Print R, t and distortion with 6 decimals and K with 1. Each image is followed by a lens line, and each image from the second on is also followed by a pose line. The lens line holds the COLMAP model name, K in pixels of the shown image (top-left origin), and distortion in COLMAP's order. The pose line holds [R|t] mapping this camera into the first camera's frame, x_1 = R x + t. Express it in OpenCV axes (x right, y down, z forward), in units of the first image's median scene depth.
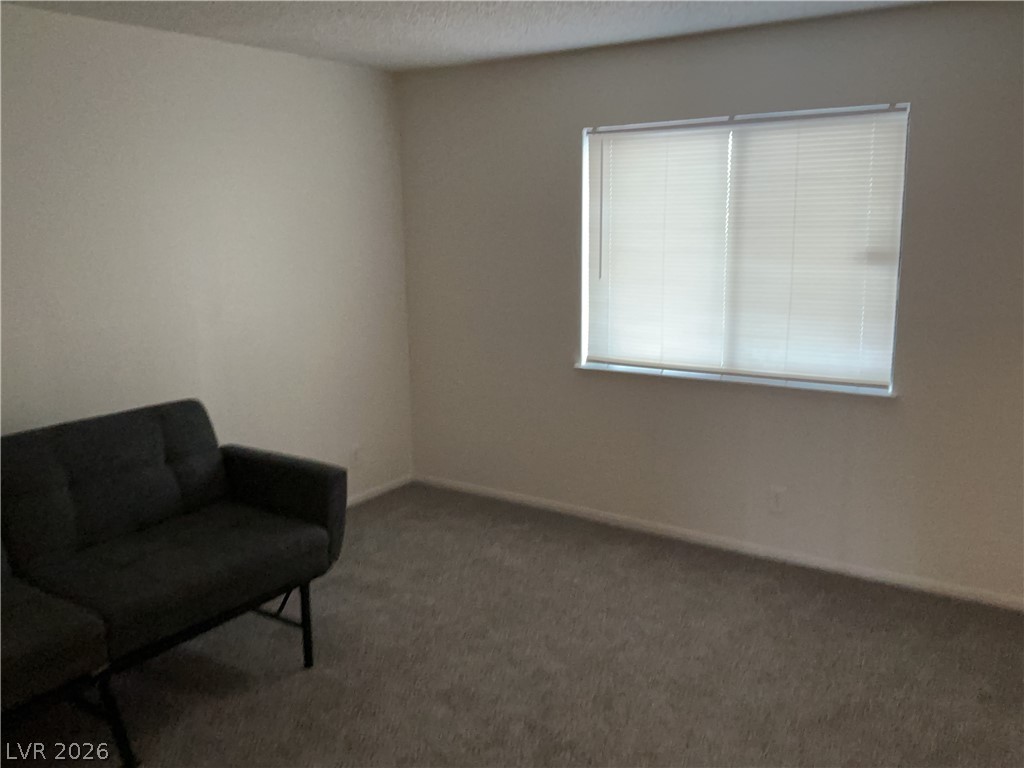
lens RADIAL K [[870.0, 0, 511.5], [0, 870.0, 380.2], [0, 0, 1]] dist [0.122992, -0.228007]
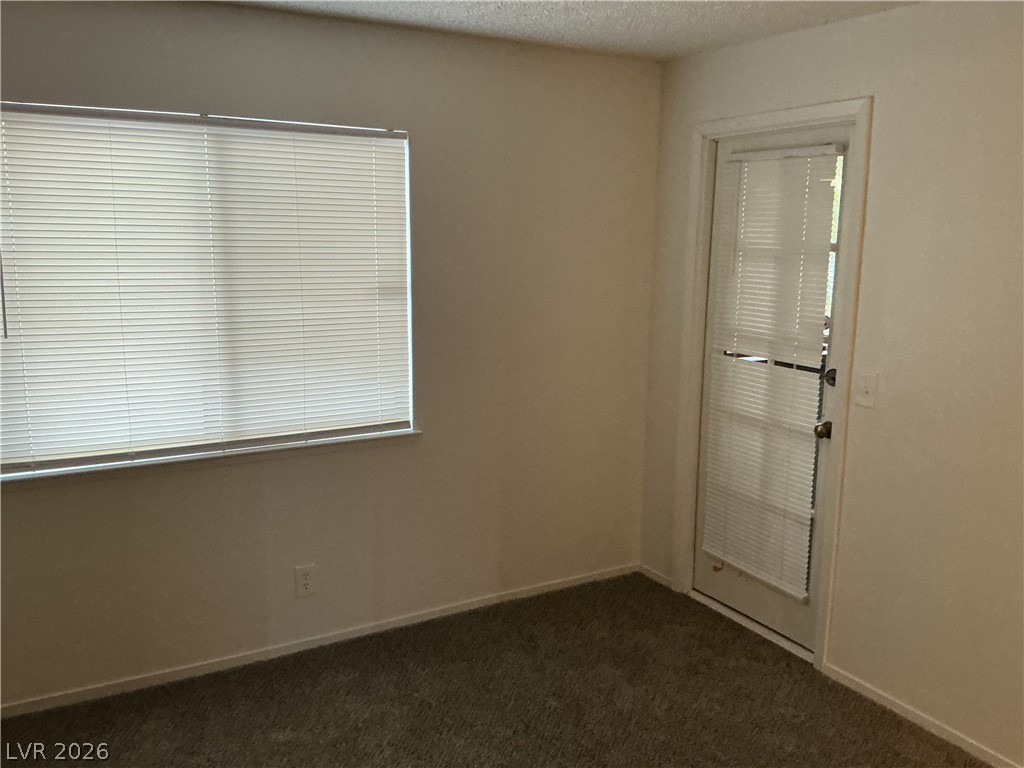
lens RADIAL K [[870.0, 0, 512.5], [0, 870.0, 391.3], [0, 0, 1]] dist [0.122992, -0.228007]
pose [[0.444225, -0.147035, 0.883768, -0.341878], [0.142159, 0.985512, 0.092506, -0.095503], [-0.884565, 0.084541, 0.458691, 0.434570]]
